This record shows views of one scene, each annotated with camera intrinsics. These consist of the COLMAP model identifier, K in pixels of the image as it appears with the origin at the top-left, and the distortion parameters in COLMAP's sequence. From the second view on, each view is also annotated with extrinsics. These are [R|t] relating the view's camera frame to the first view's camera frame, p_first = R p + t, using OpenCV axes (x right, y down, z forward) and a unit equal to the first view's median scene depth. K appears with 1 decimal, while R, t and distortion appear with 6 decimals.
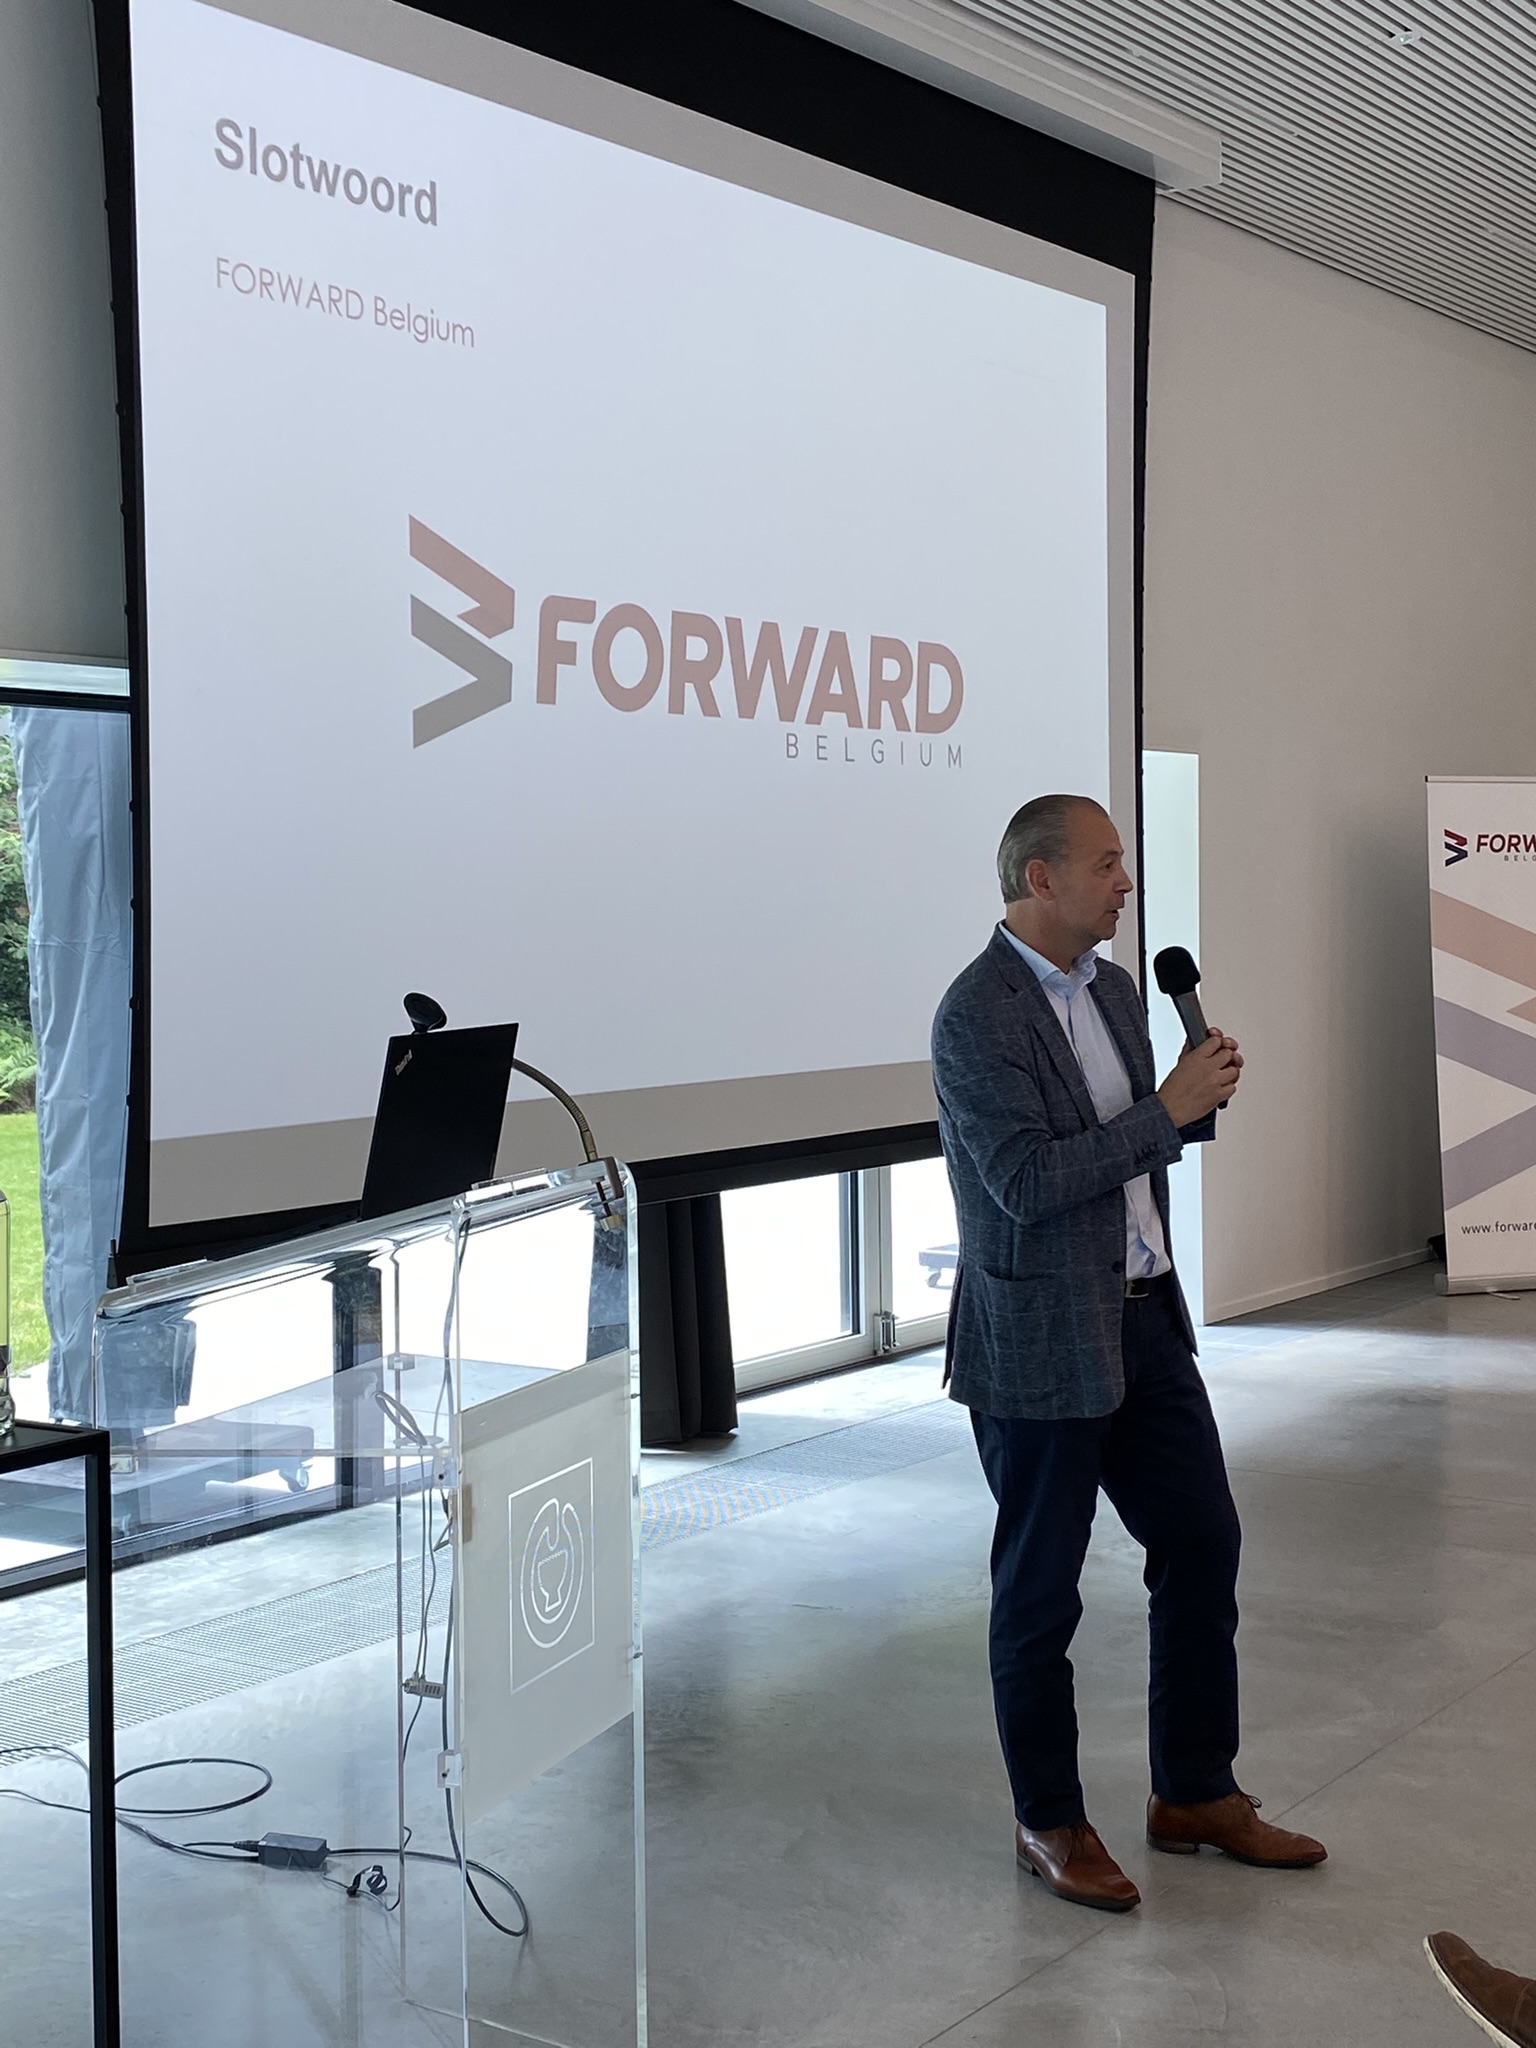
lens RADIAL K [[2764.1, 0, 738.8], [0, 2764.1, 996.3], [0, 0, 1]] dist [0.063780, 0.000000]
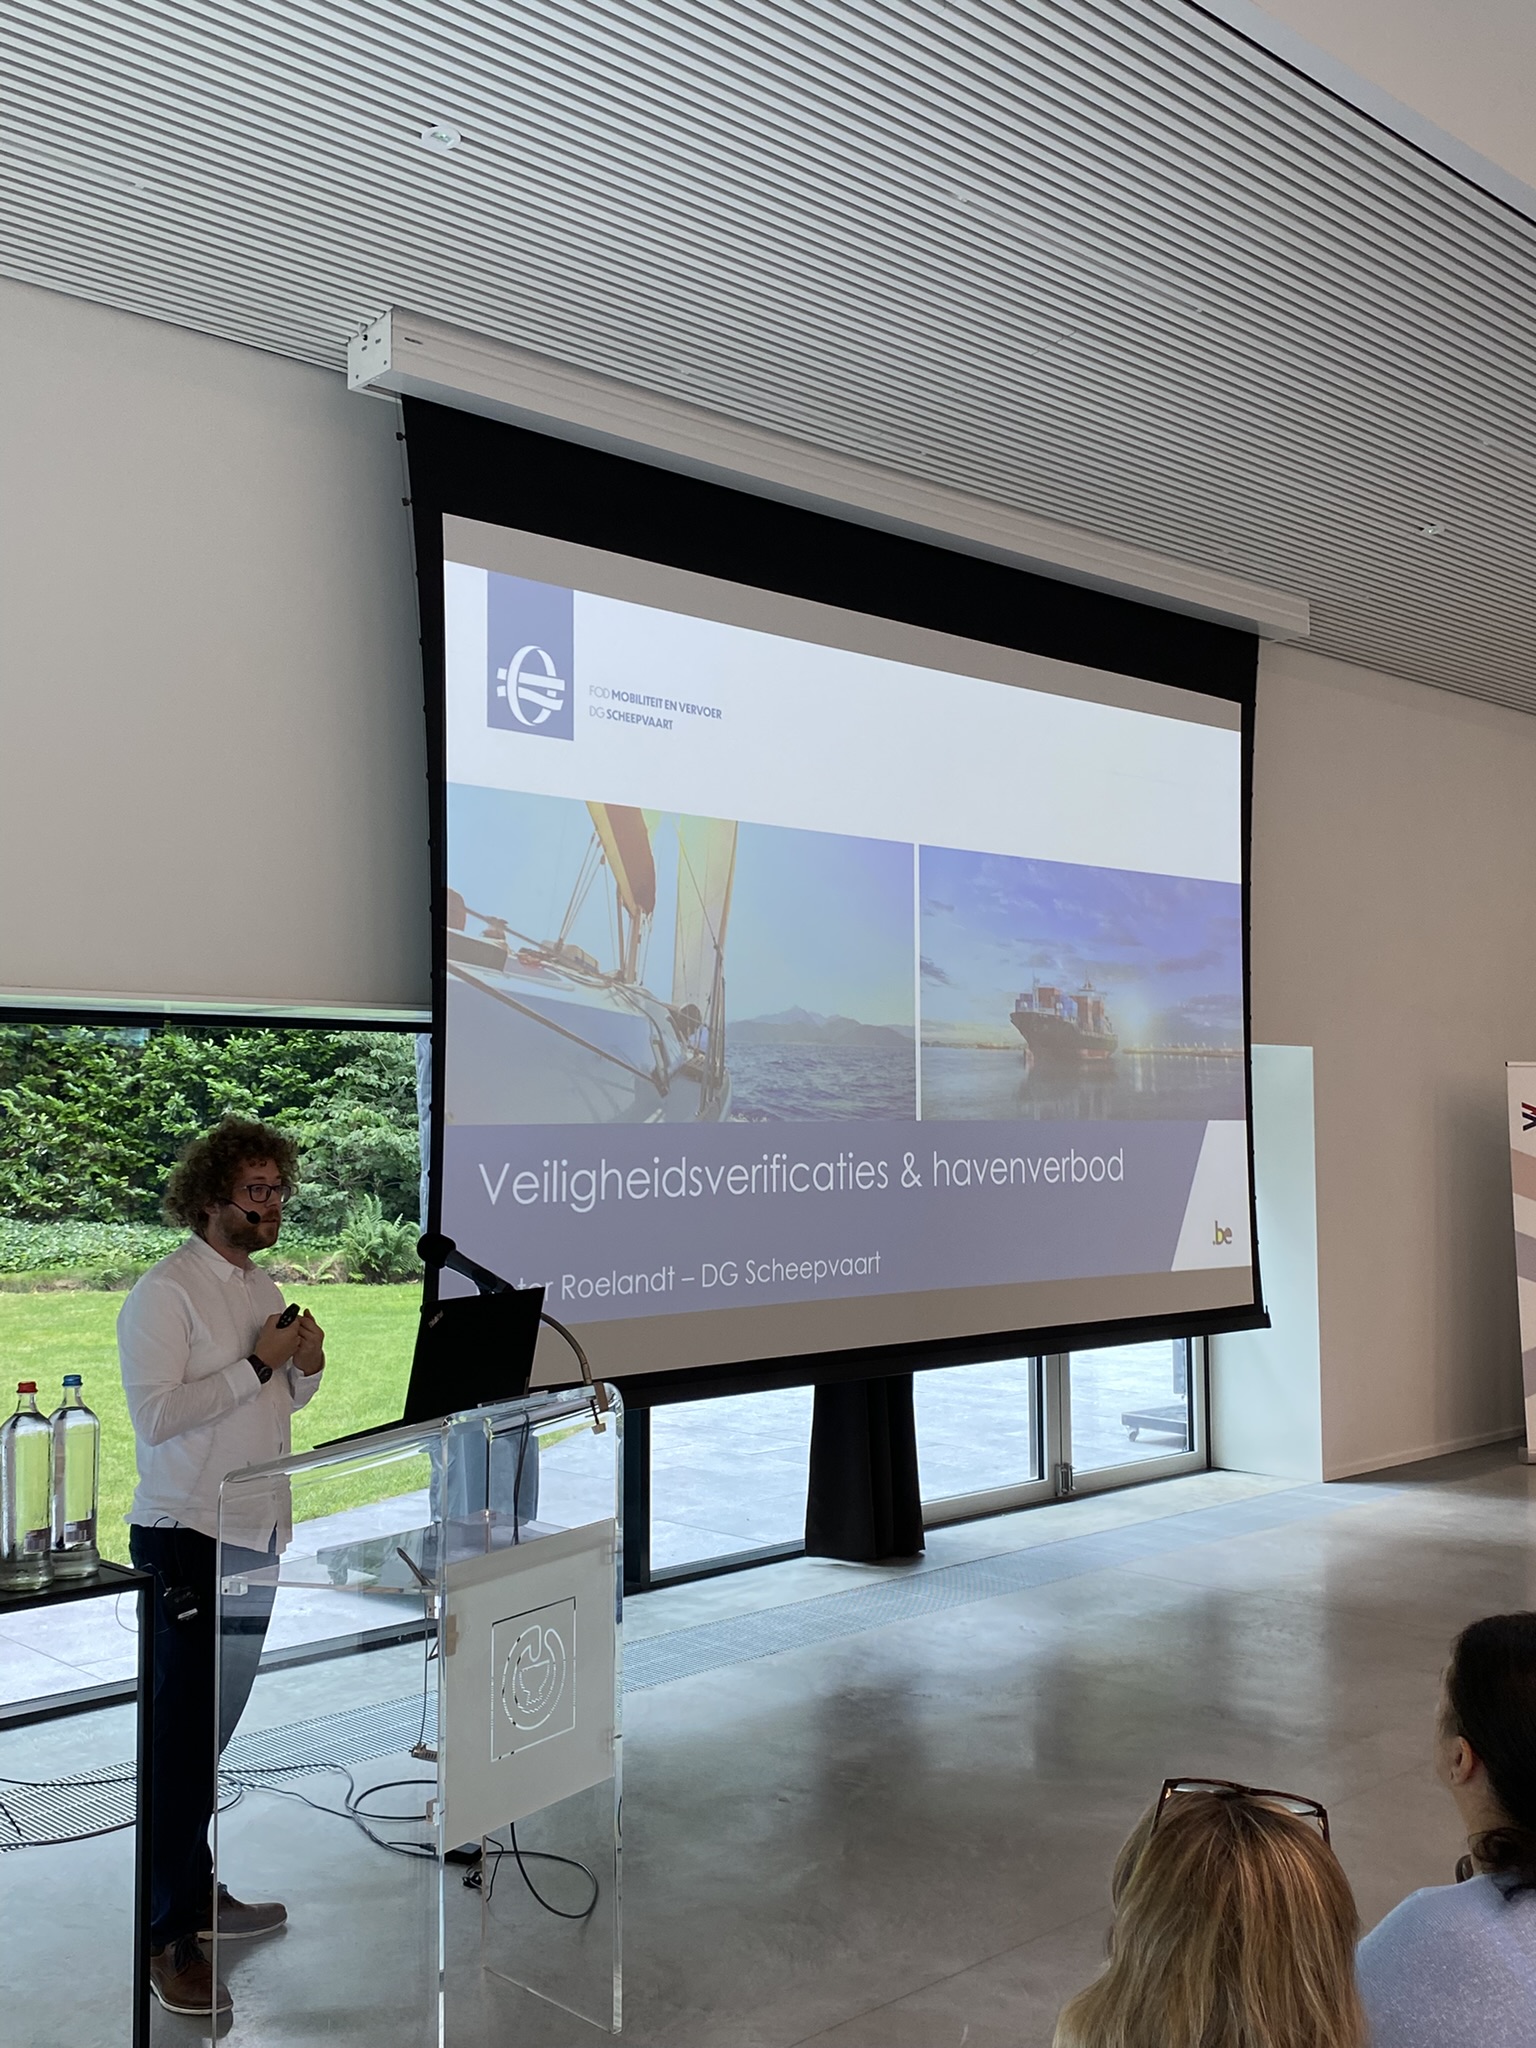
lens RADIAL K [[2050.4, 0, 760.2], [0, 2050.4, 1018.3], [0, 0, 1]] dist [0.042963, 0.000000]
pose [[0.983243, -0.001471, -0.182294, 0.130820], [-0.013659, 0.996562, -0.081716, -0.025454], [0.181788, 0.082837, 0.979843, -0.034162]]
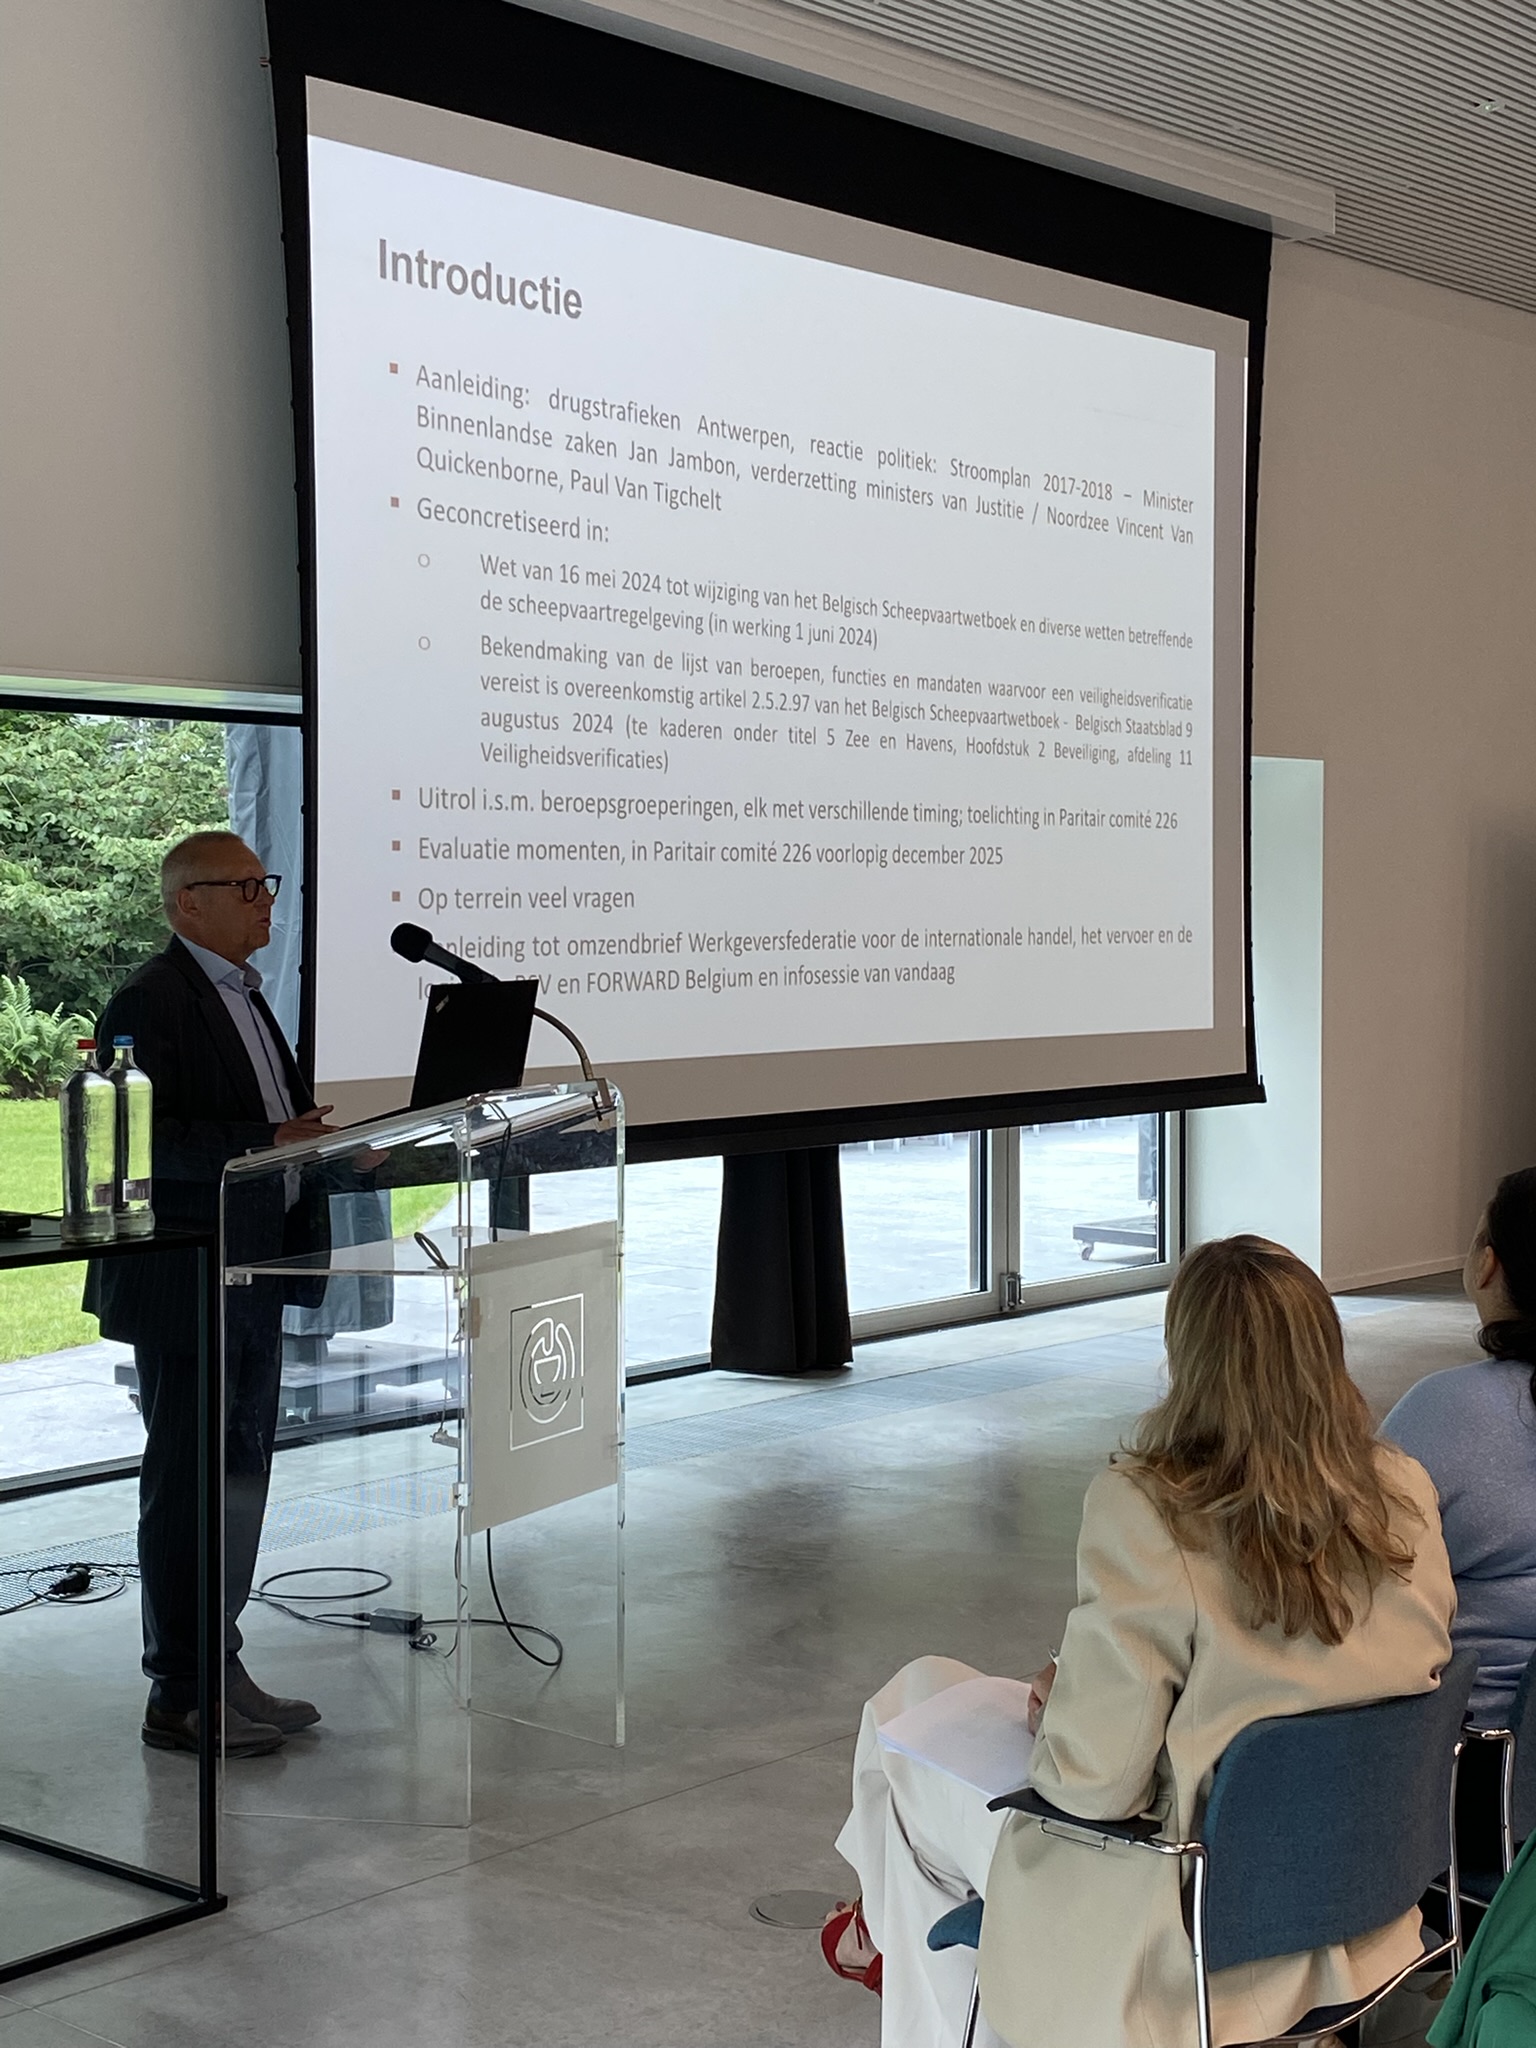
lens RADIAL K [[2976.3, 0, 788.4], [0, 2976.3, 1017.9], [0, 0, 1]] dist [0.091102, 0.000000]
pose [[0.995991, 0.013693, -0.088397, 0.098433], [-0.013057, 0.999885, 0.007764, 0.008802], [0.088494, -0.006578, 0.996055, -0.259530]]
